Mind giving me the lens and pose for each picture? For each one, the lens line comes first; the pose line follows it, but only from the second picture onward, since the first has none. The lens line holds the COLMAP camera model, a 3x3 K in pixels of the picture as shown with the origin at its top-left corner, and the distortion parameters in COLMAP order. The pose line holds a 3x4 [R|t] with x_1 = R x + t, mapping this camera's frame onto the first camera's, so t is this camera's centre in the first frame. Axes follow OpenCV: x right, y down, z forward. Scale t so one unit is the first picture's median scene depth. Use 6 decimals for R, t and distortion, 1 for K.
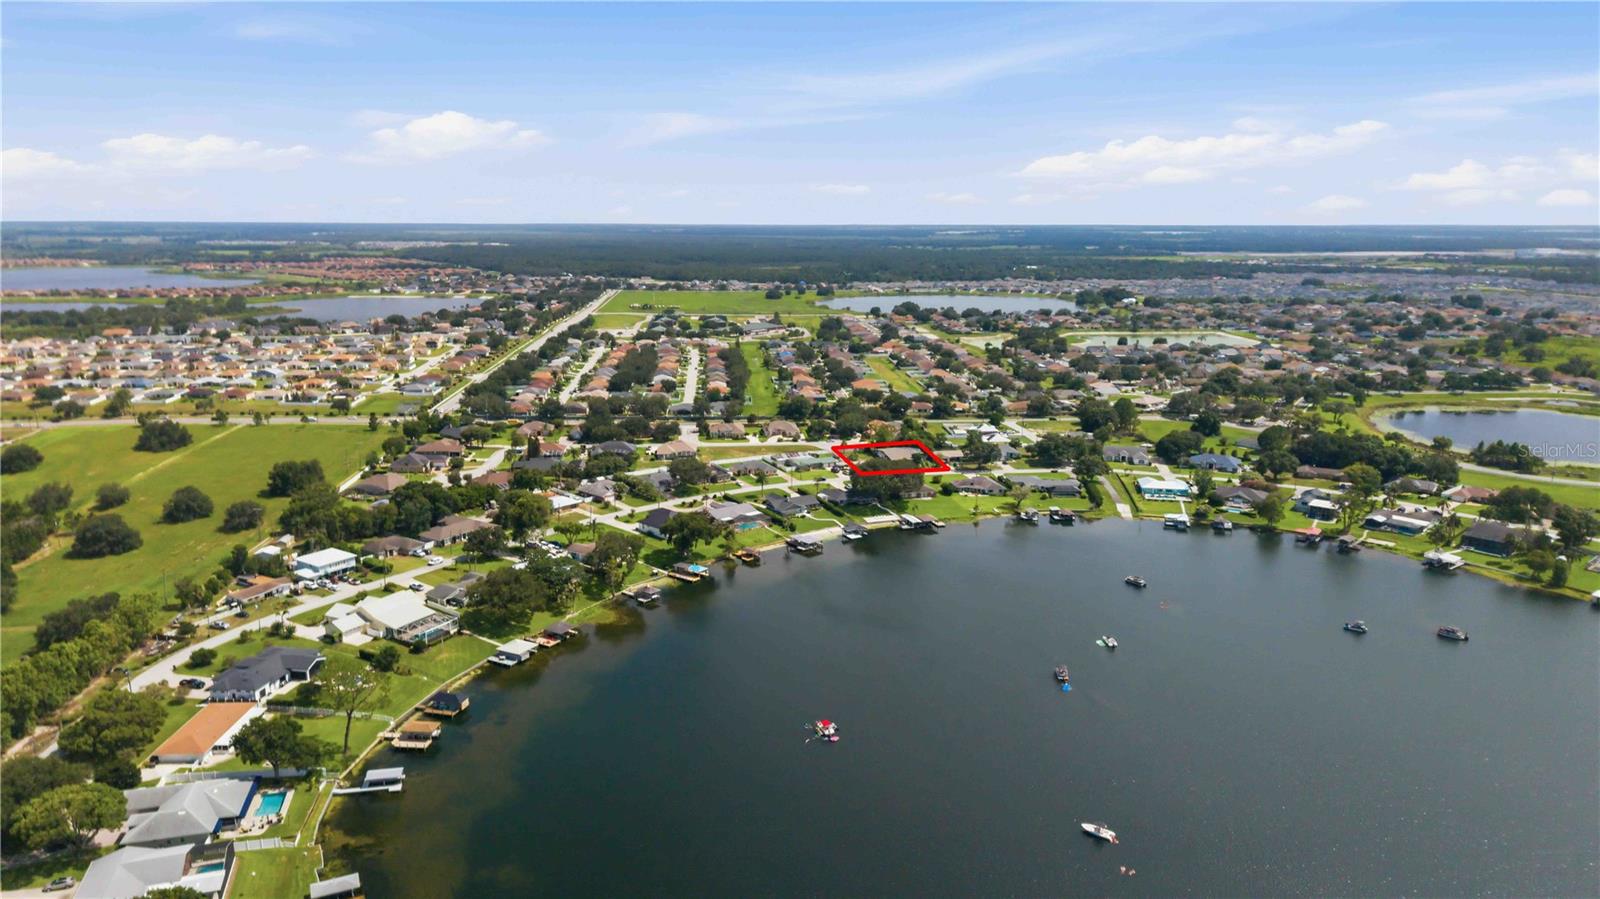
lens RADIAL K [[1092.6, 0, 800.0], [0, 1092.6, 449.5], [0, 0, 1]] dist [0.084431, -0.111933]
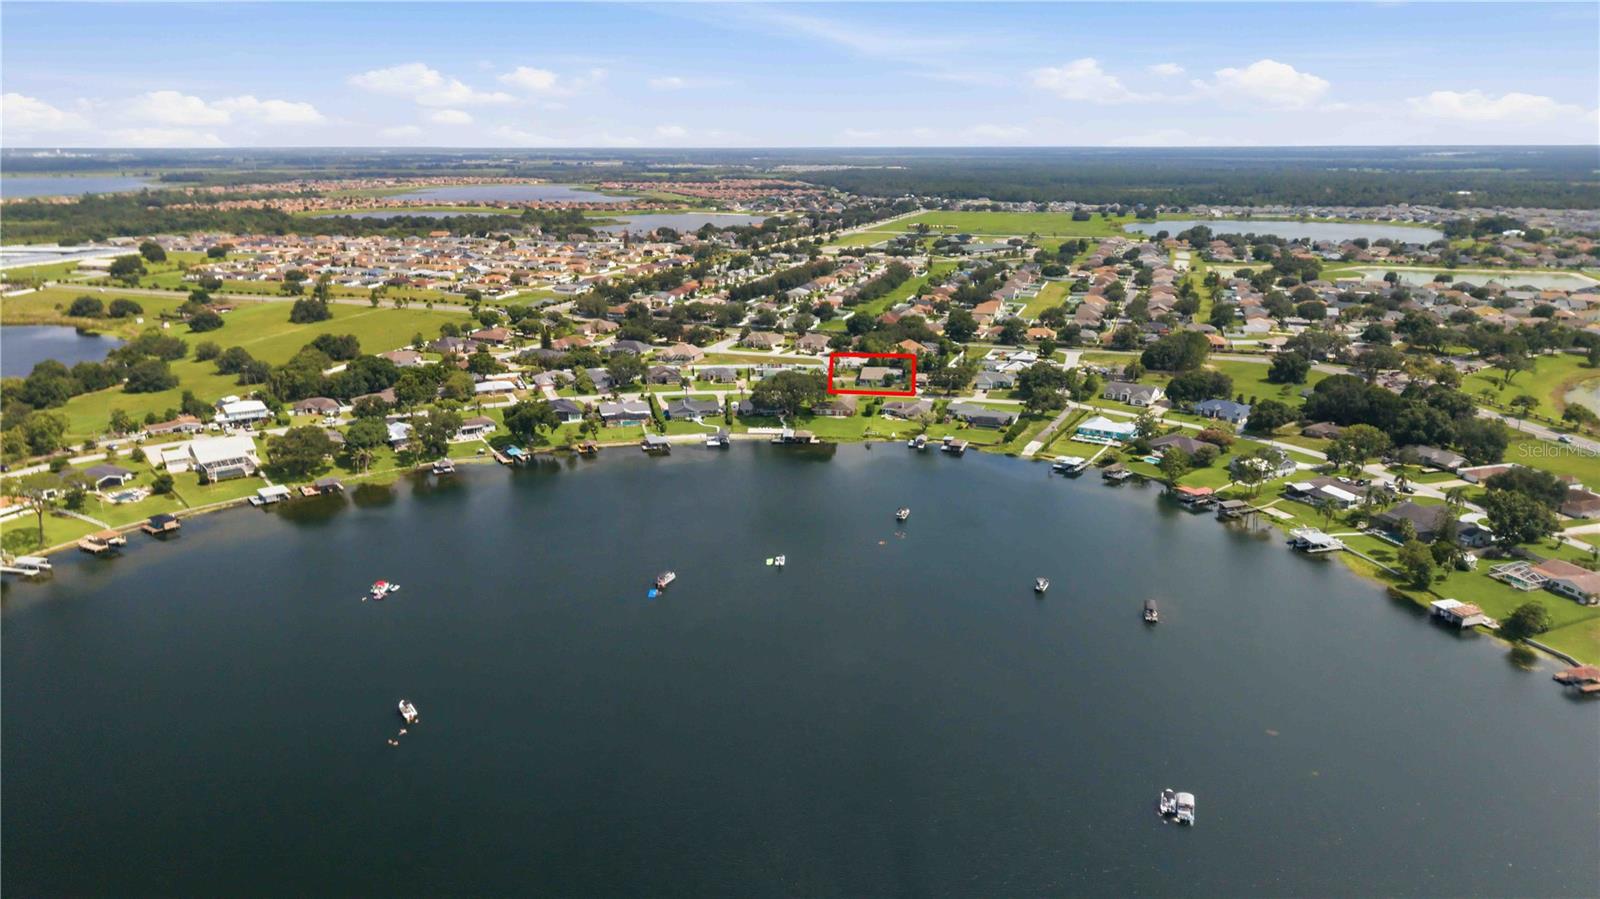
lens RADIAL K [[1092.6, 0, 800.0], [0, 1092.6, 449.5], [0, 0, 1]] dist [0.084431, -0.111933]
pose [[0.914765, 0.103875, -0.390403, 0.170505], [-0.078809, 0.993696, 0.079732, -0.000137], [0.396224, -0.042169, 0.917185, 0.037713]]
